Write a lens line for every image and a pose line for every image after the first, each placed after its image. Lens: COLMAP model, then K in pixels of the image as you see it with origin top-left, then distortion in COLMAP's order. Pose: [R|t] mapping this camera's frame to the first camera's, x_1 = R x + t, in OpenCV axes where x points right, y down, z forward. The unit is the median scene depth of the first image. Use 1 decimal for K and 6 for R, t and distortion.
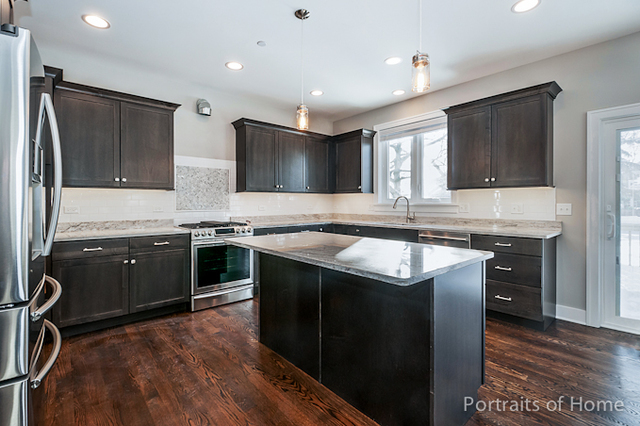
lens RADIAL K [[293.4, 0, 321.9], [0, 293.4, 207.0], [0, 0, 1]] dist [-0.001848, 0.000053]
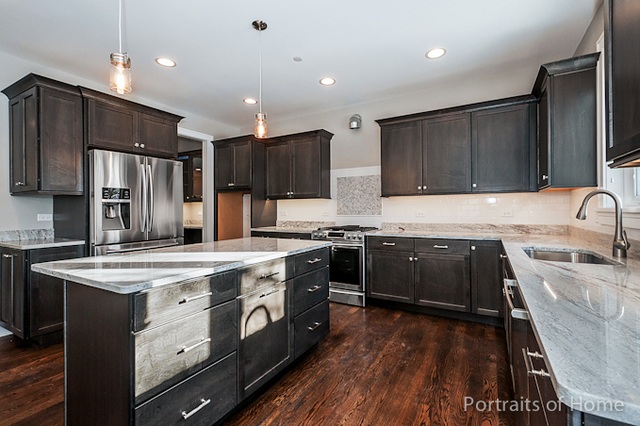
lens RADIAL K [[290.8, 0, 323.2], [0, 290.8, 210.6], [0, 0, 1]] dist [0.003140, -0.000015]
pose [[0.318501, 0.003076, -0.947918, 0.612159], [-0.003867, 0.999991, 0.001945, -0.007990], [0.947915, 0.003046, 0.318510, 0.561228]]
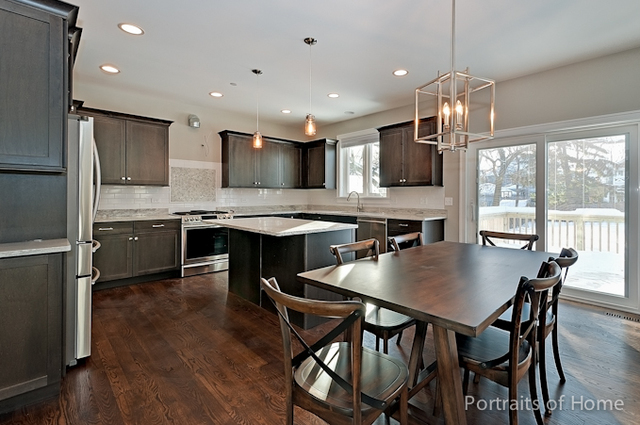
lens RADIAL K [[291.6, 0, 357.6], [0, 291.6, 198.7], [0, 0, 1]] dist [-0.000094, -0.000645]
pose [[0.995466, 0.003497, 0.095057, 0.189725], [-0.003030, 0.999983, -0.005065, 0.001843], [-0.095073, 0.004754, 0.995459, -0.336721]]
